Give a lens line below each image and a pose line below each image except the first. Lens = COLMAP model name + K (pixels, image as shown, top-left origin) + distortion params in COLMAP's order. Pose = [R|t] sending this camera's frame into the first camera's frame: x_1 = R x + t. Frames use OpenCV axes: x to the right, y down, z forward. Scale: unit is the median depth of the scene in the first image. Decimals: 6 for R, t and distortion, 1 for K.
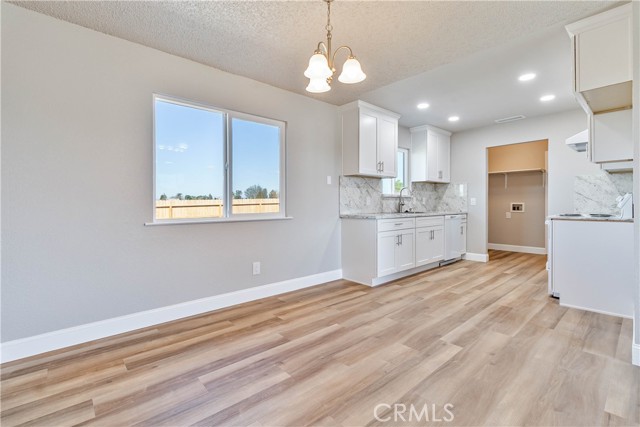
lens RADIAL K [[296.6, 0, 322.6], [0, 296.6, 204.7], [0, 0, 1]] dist [0.003094, 0.002066]
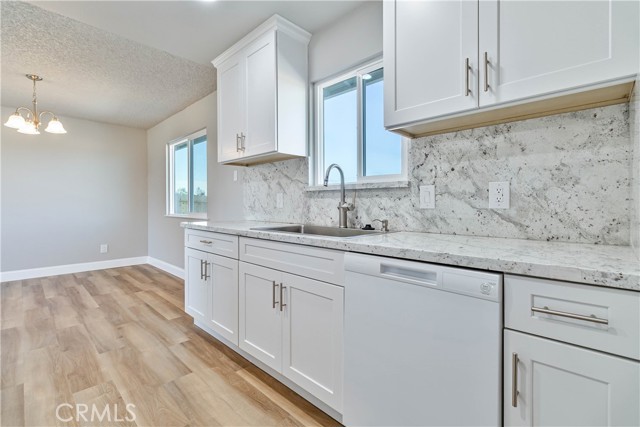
lens RADIAL K [[296.6, 0, 319.3], [0, 296.6, 204.4], [0, 0, 1]] dist [0.003094, 0.002066]
pose [[0.047360, 0.001358, -0.998877, 0.764647], [-0.003896, 0.999992, 0.001174, -0.007043], [0.998870, 0.003836, 0.047365, 1.093487]]
